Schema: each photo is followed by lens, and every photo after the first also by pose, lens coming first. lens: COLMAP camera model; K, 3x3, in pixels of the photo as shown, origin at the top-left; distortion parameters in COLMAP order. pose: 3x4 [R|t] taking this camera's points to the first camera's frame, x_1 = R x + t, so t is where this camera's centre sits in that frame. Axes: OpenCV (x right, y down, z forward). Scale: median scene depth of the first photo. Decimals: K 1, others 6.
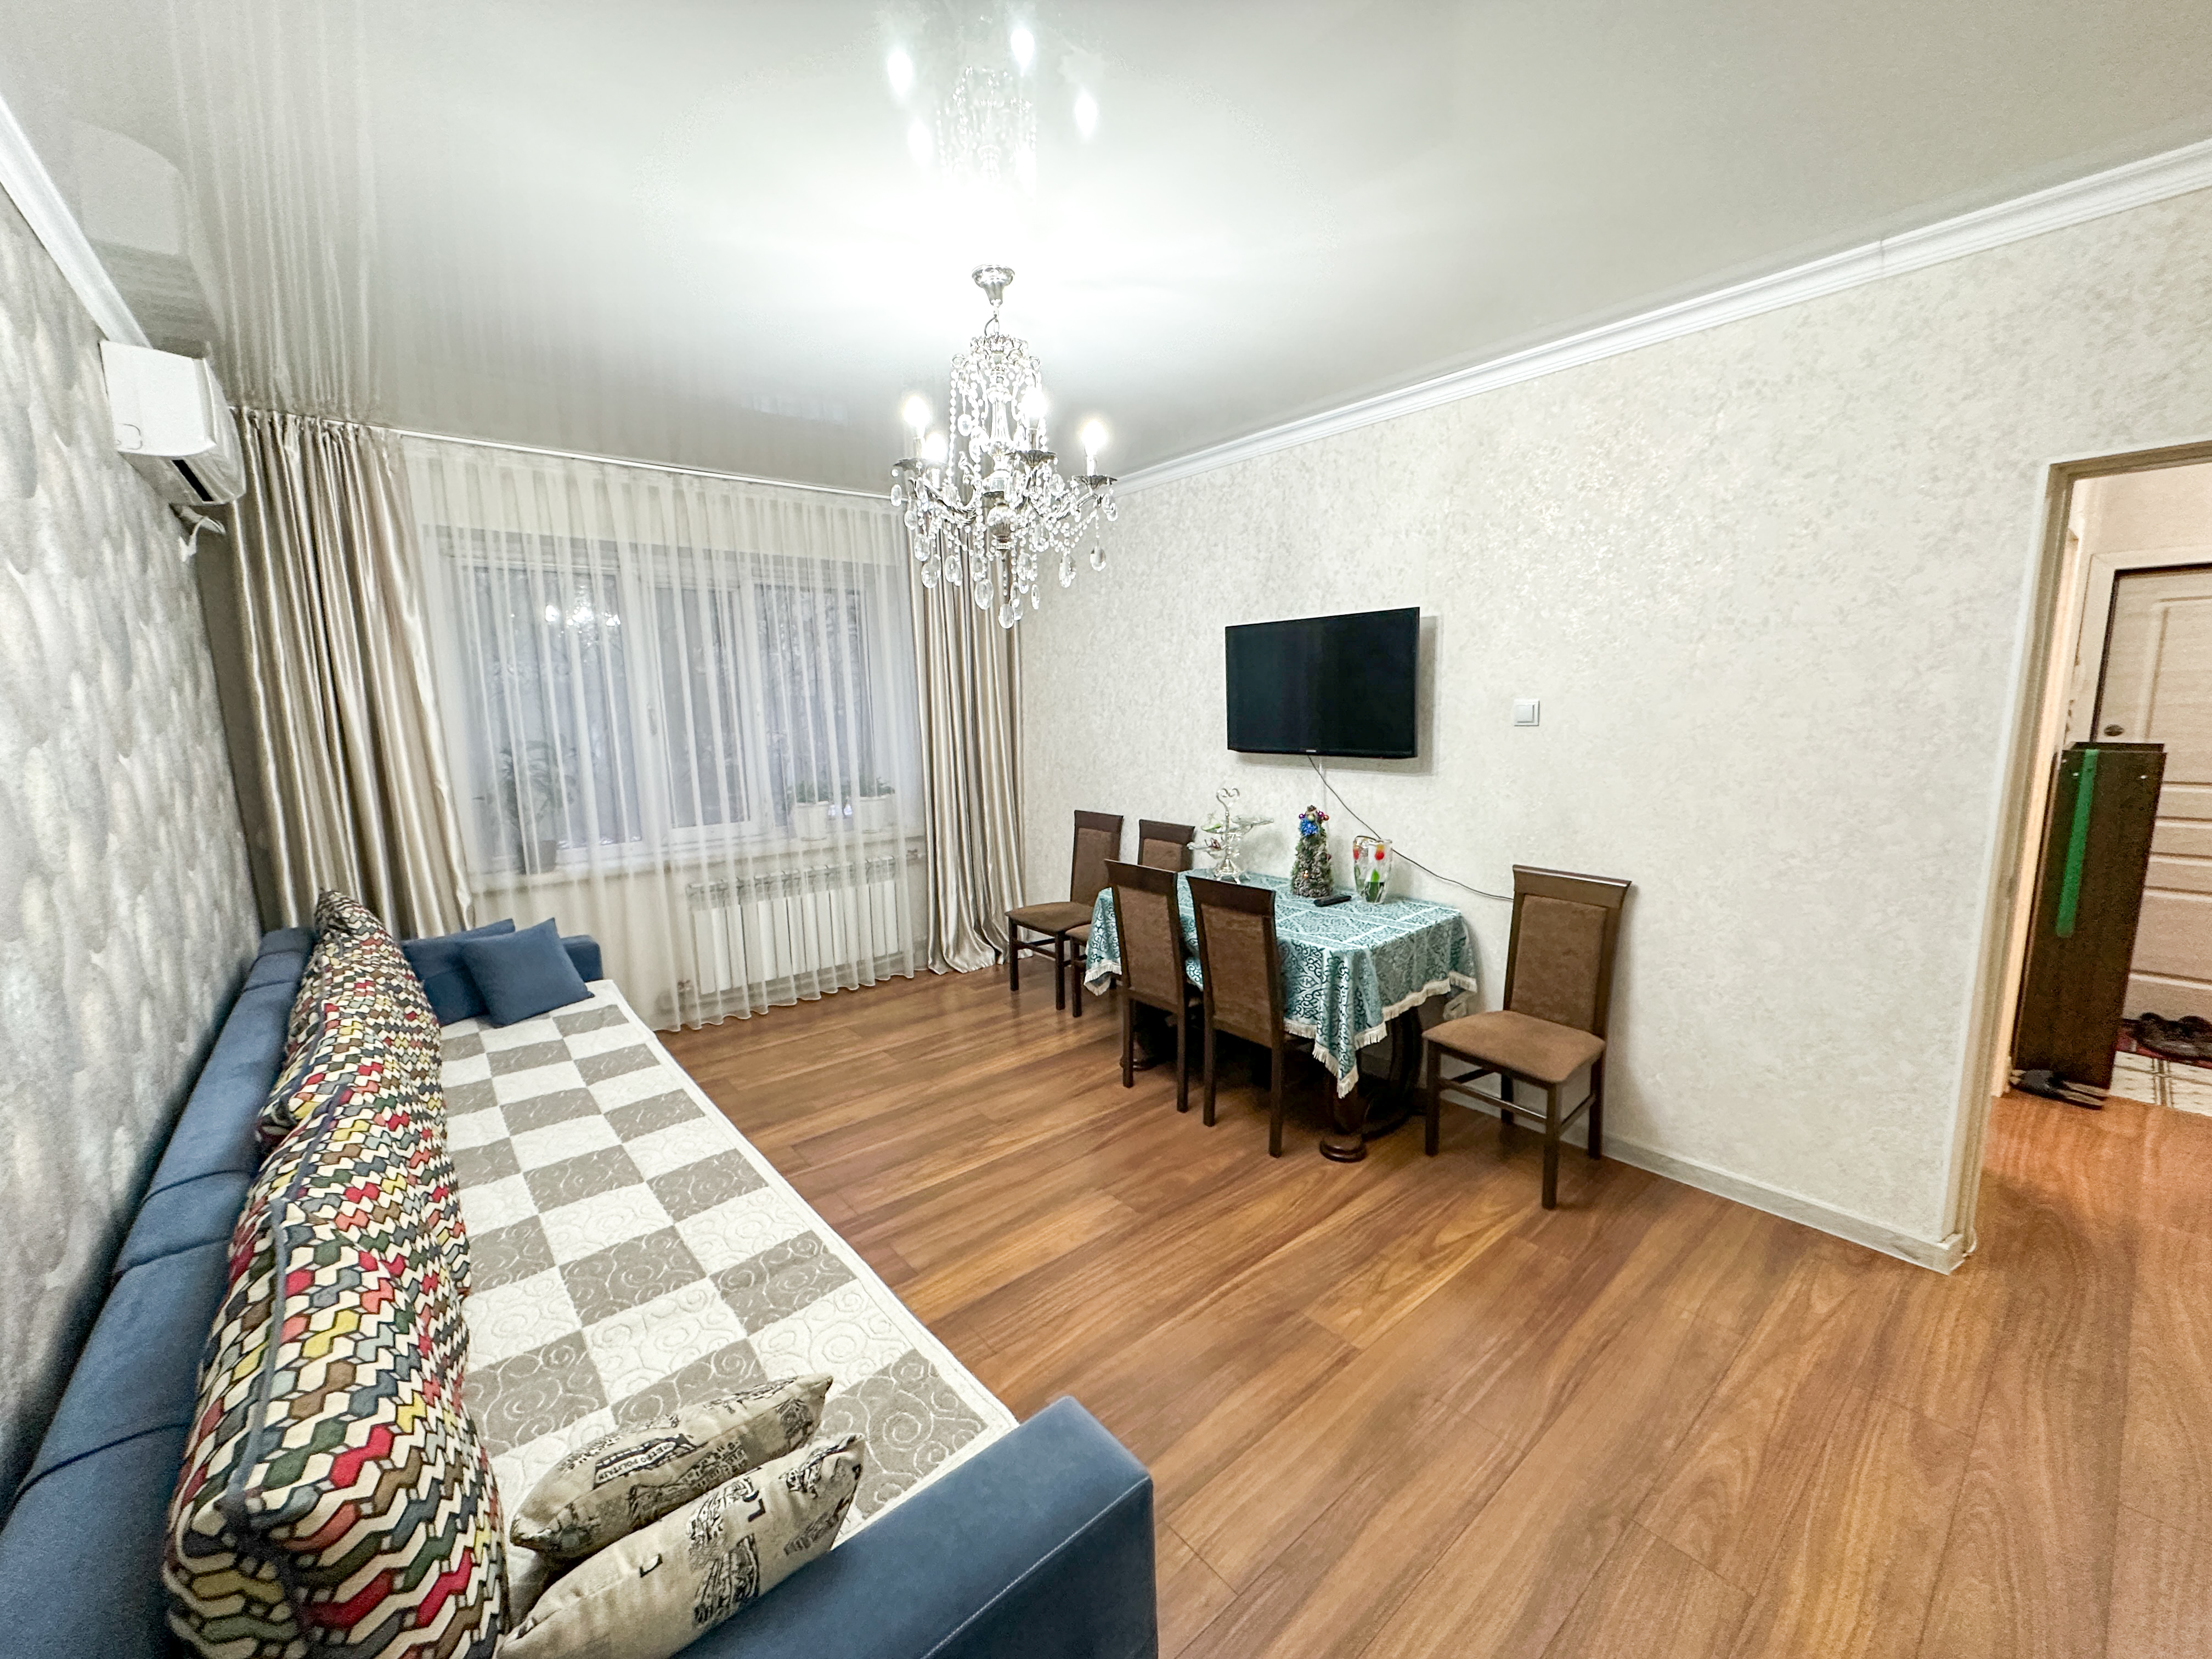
lens RADIAL K [[872.2, 0, 1110.7], [0, 872.2, 820.1], [0, 0, 1]] dist [-0.002929, 0.001498]
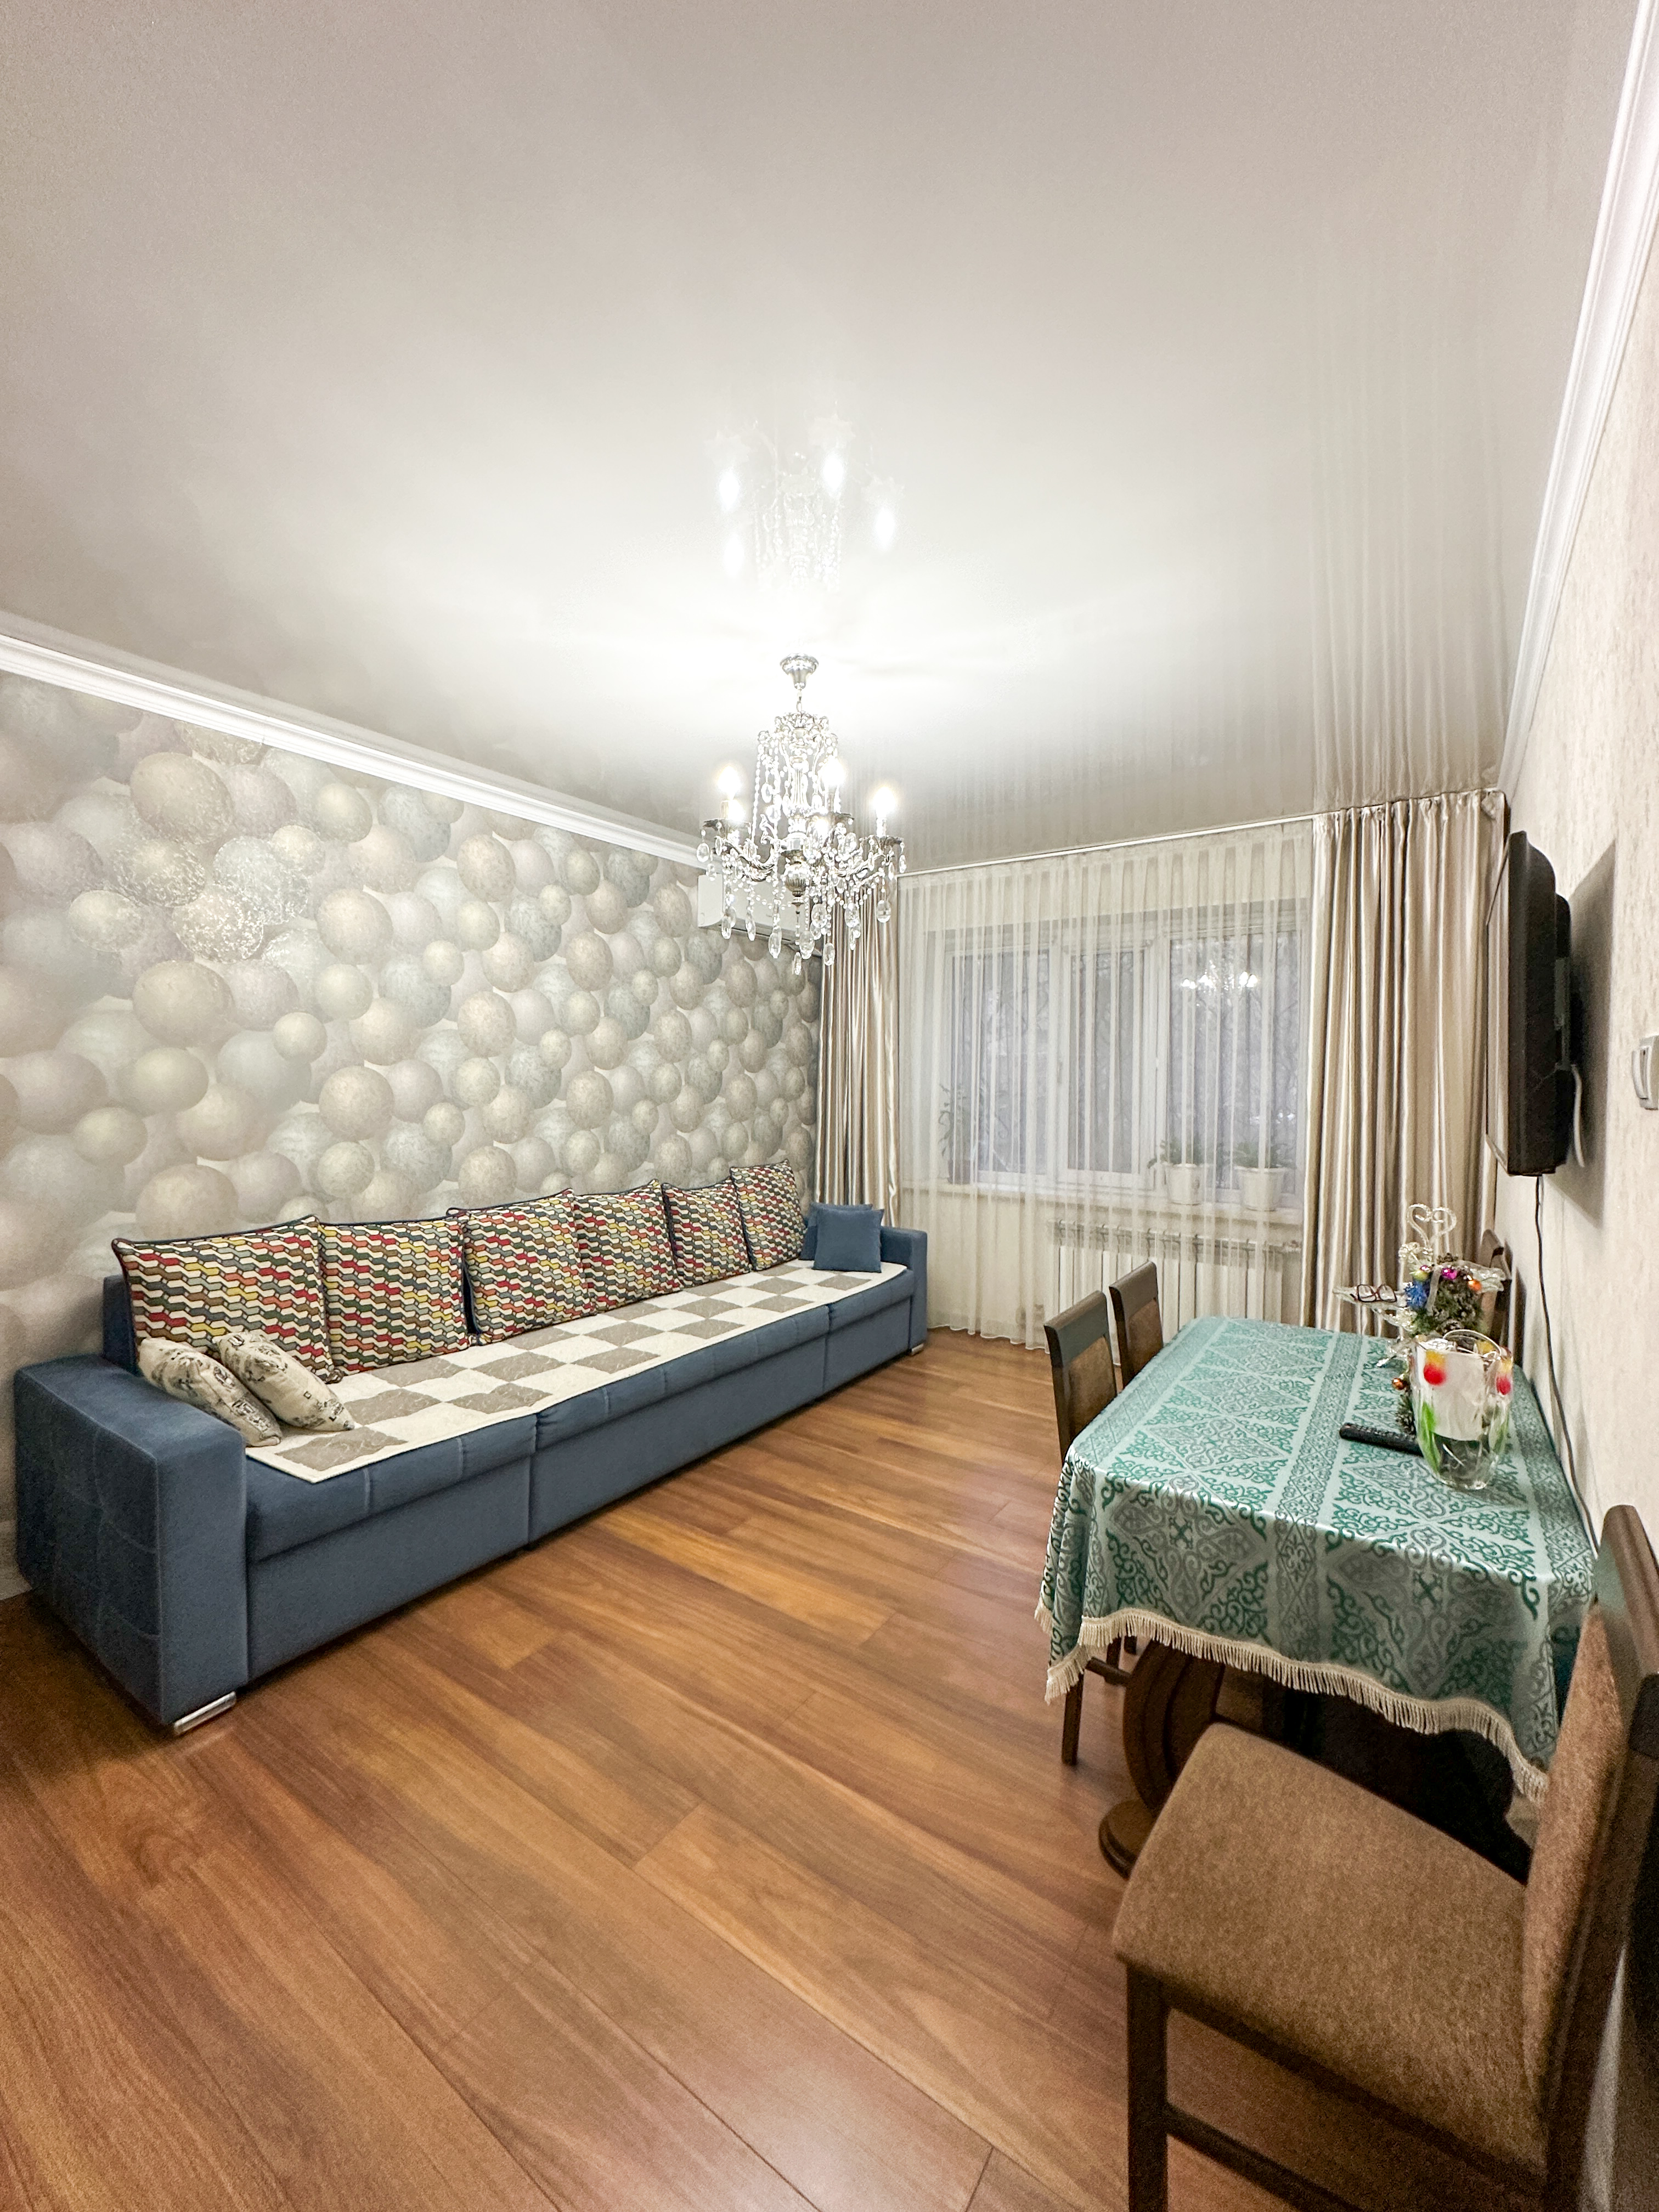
lens RADIAL K [[872.2, 0, 823.9], [0, 872.2, 1098.2], [0, 0, 1]] dist [-0.002929, 0.001498]
pose [[0.262375, 0.049593, -0.963691, 1.082311], [-0.148058, 0.988922, 0.010581, -0.101093], [0.953540, 0.139906, 0.266811, 0.894984]]
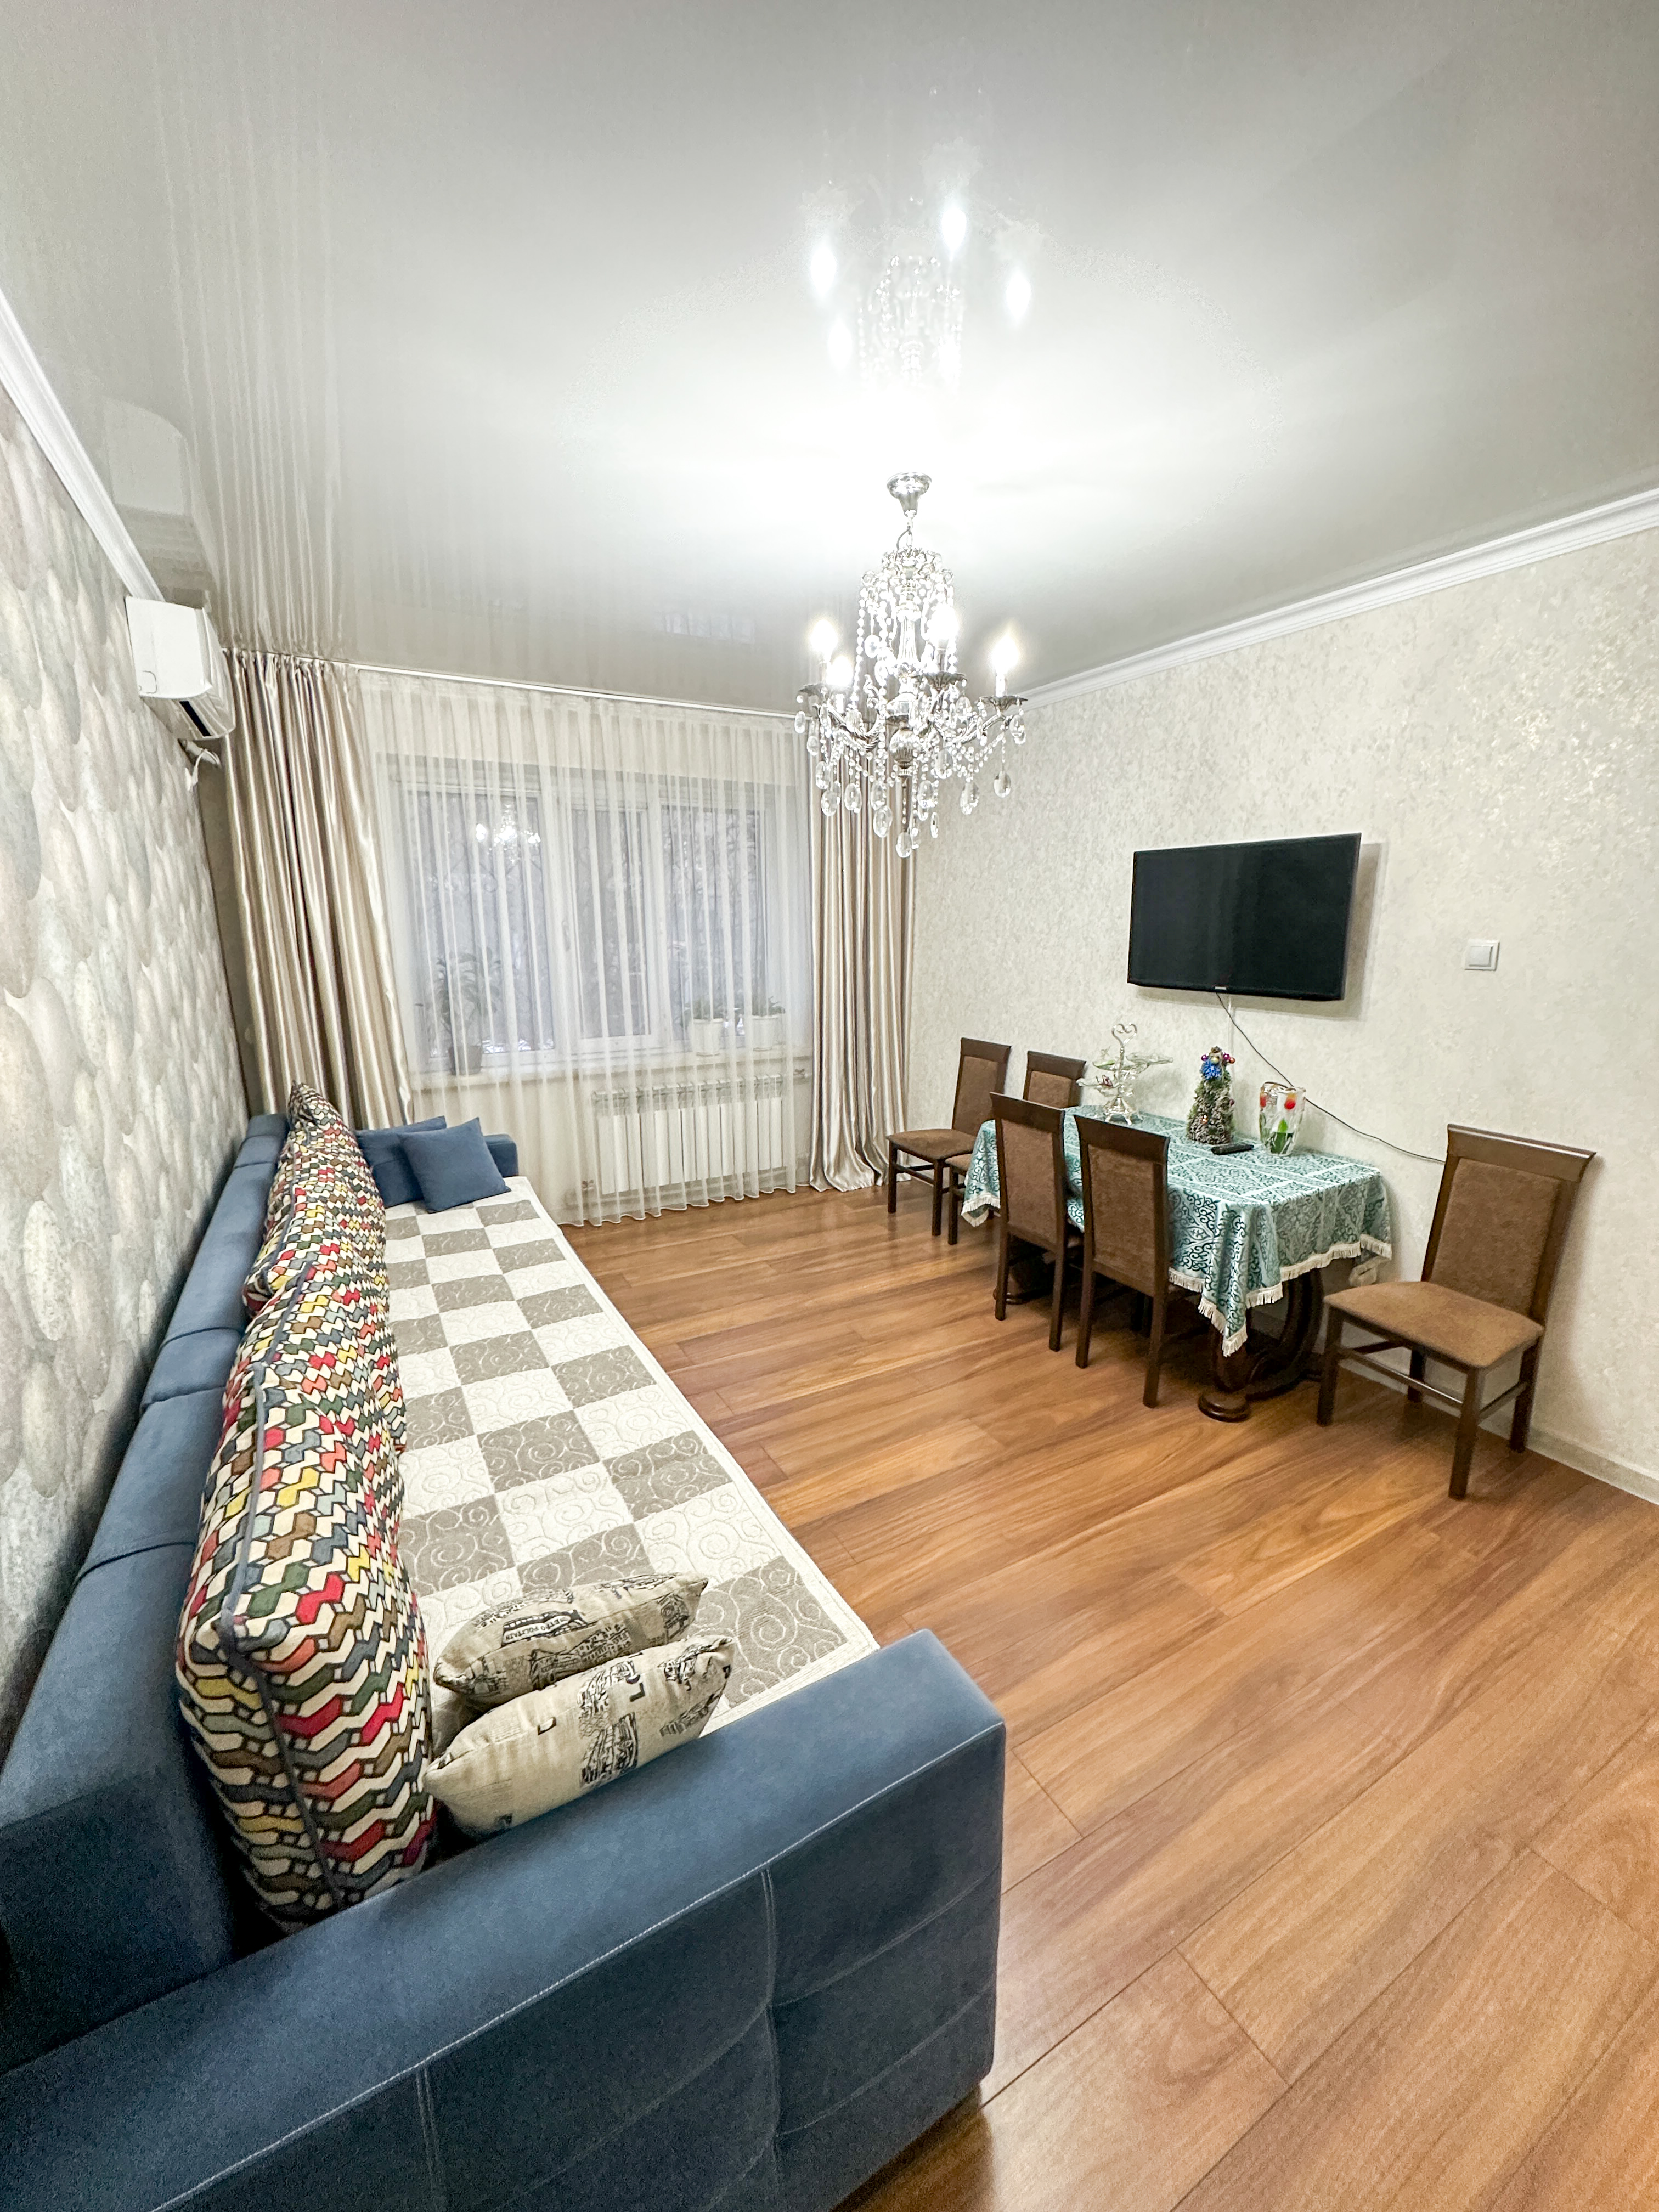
lens RADIAL K [[872.2, 0, 838.3], [0, 872.2, 1098.2], [0, 0, 1]] dist [-0.002929, 0.001498]
pose [[0.982853, 0.057672, -0.175139, -0.003860], [-0.046044, 0.996502, 0.069745, -0.014818], [0.178549, -0.060485, 0.982070, 0.006054]]
